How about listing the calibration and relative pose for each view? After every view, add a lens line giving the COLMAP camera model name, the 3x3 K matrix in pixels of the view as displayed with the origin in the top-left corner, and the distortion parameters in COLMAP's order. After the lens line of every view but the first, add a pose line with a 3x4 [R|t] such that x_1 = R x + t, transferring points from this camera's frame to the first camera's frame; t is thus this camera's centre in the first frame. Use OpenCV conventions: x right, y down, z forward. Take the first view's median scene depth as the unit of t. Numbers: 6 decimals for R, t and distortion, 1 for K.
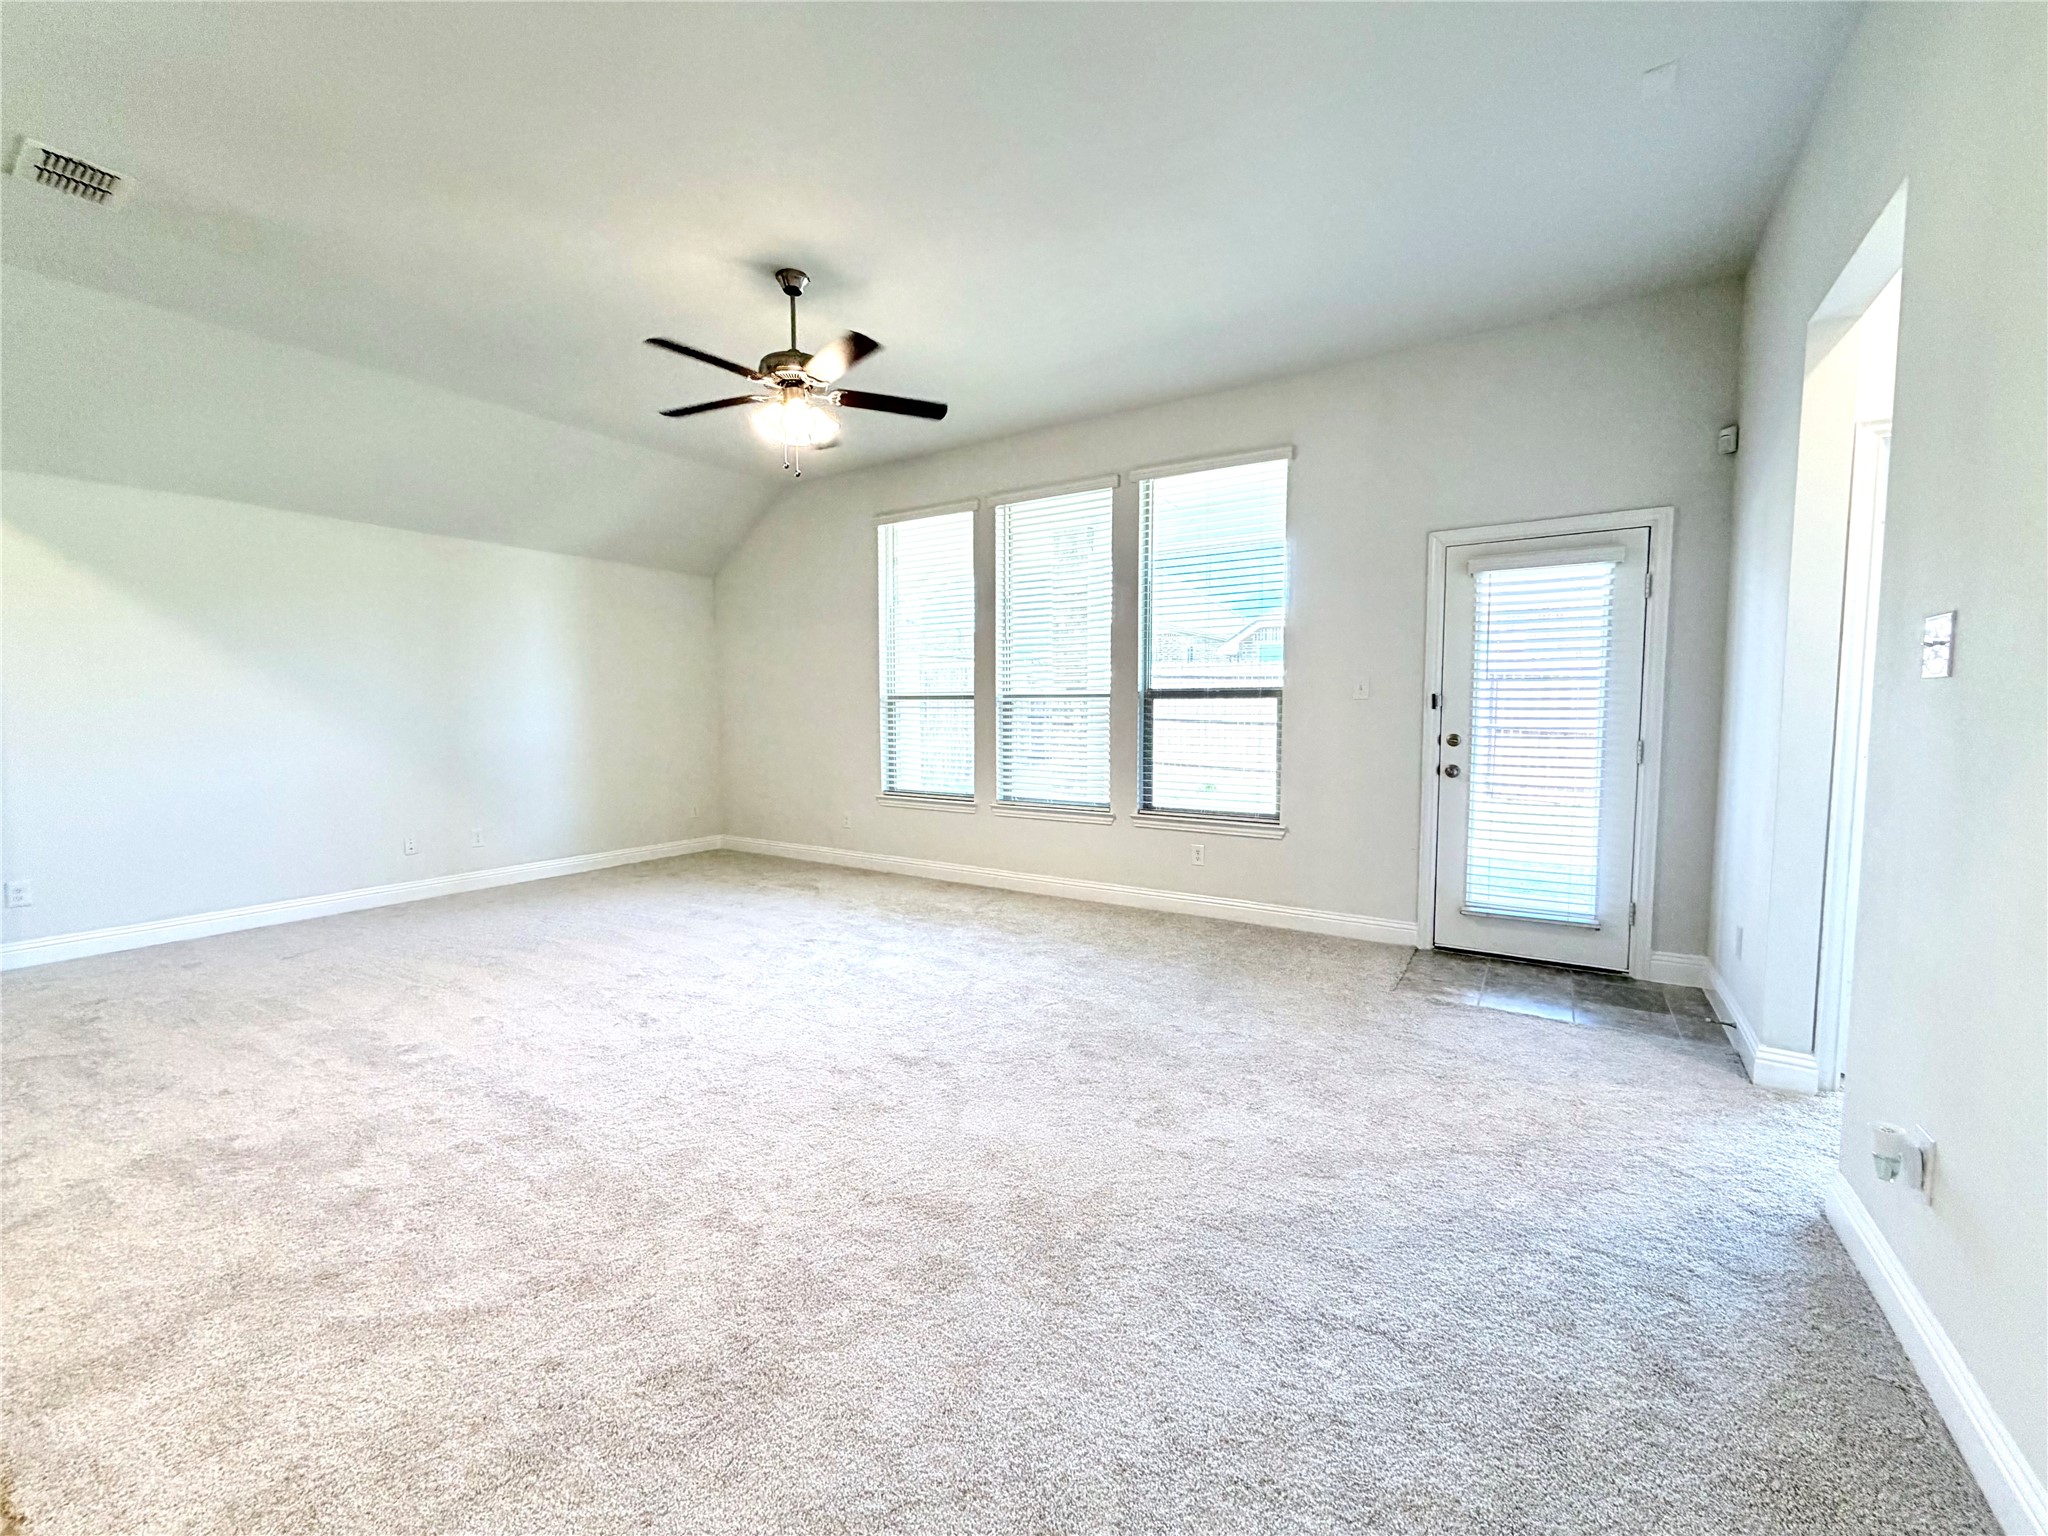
lens RADIAL K [[818.4, 0, 1018.8], [0, 818.4, 766.6], [0, 0, 1]] dist [0.000478, 0.000041]
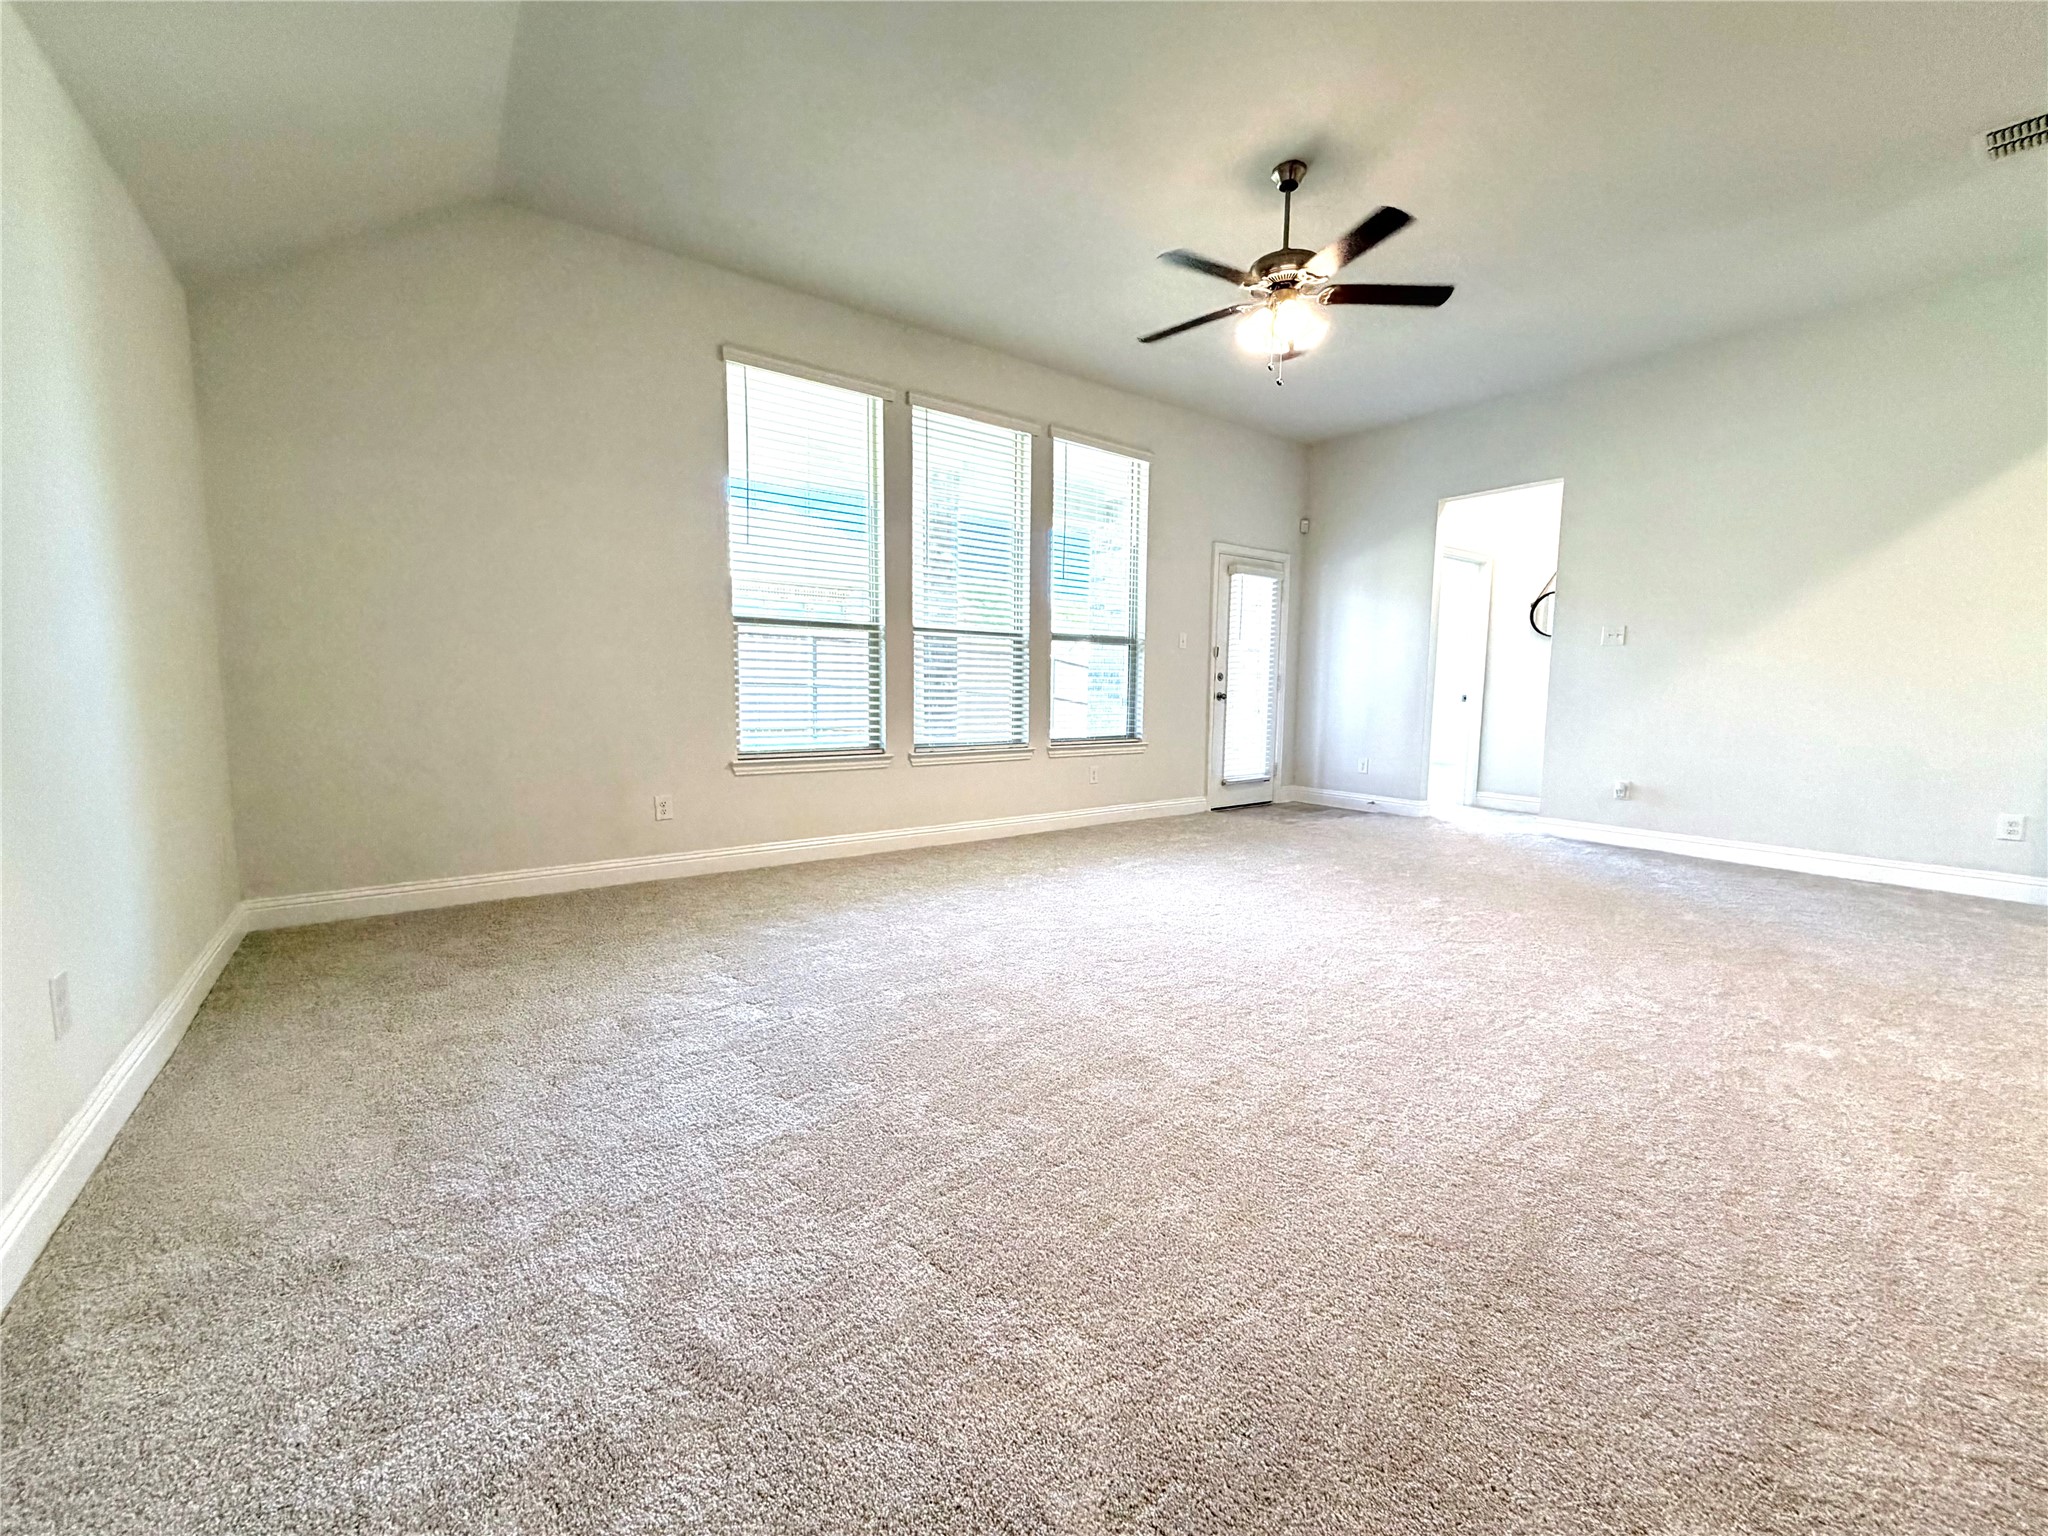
lens RADIAL K [[818.4, 0, 1018.8], [0, 818.4, 766.6], [0, 0, 1]] dist [0.000478, 0.000041]
pose [[0.355636, -0.091252, 0.930159, -1.058323], [0.052284, 0.995606, 0.077683, -0.002643], [-0.933161, 0.021006, 0.358845, 0.769933]]
